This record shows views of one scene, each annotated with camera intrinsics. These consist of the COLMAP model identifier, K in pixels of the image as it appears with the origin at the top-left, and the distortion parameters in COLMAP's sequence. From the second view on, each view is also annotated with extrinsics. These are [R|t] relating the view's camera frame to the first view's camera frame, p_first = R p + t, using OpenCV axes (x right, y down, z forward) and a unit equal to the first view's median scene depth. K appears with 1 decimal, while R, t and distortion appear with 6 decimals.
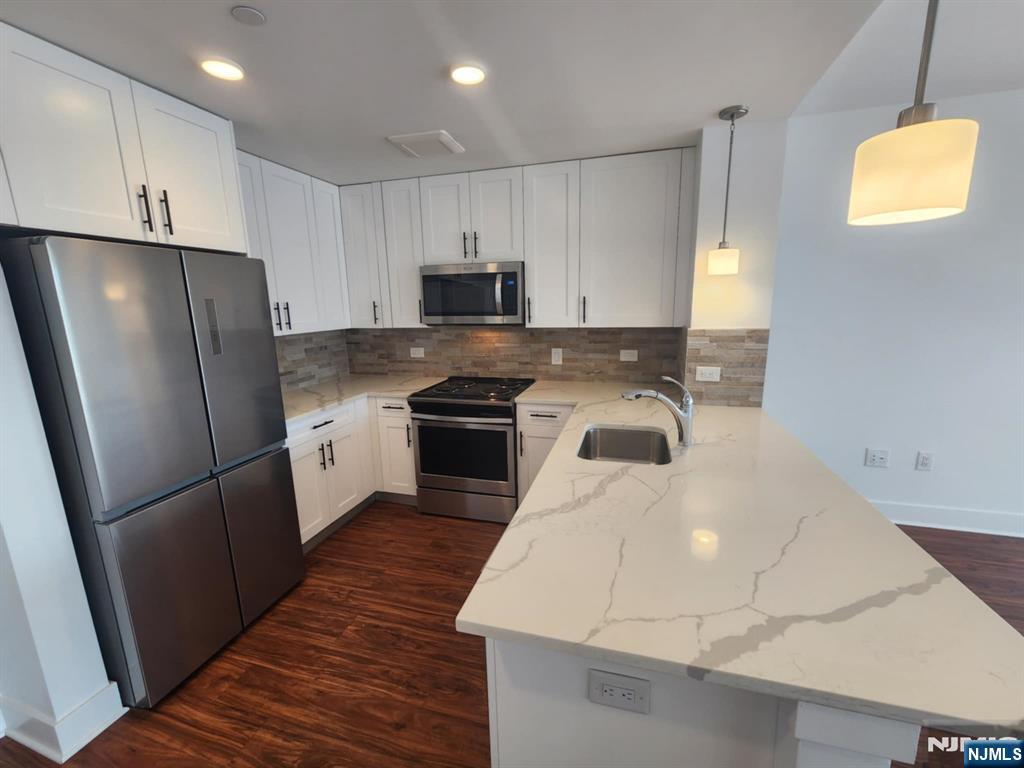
lens RADIAL K [[423.2, 0, 512.0], [0, 423.2, 384.0], [0, 0, 1]] dist [0.003140, 0.000207]
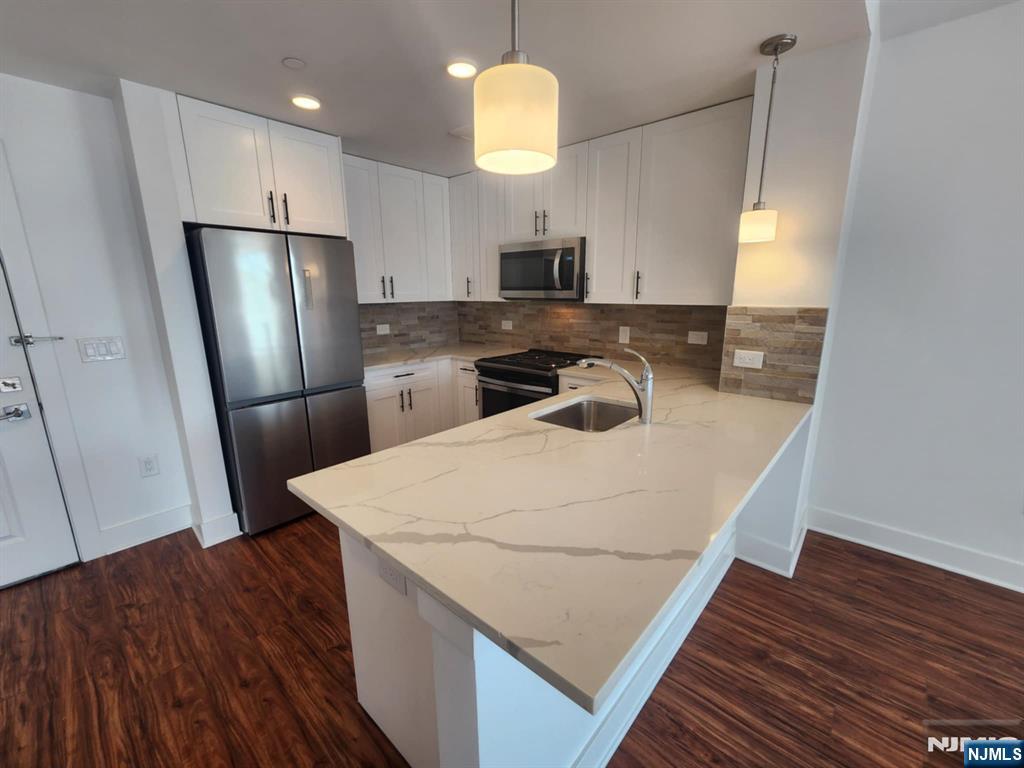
lens RADIAL K [[423.2, 0, 512.0], [0, 423.2, 384.0], [0, 0, 1]] dist [0.003140, 0.000207]
pose [[0.899929, 0.109305, -0.422114, 0.343089], [-0.096159, 0.993987, 0.052381, 0.024187], [0.425301, -0.006549, 0.905028, 0.008208]]
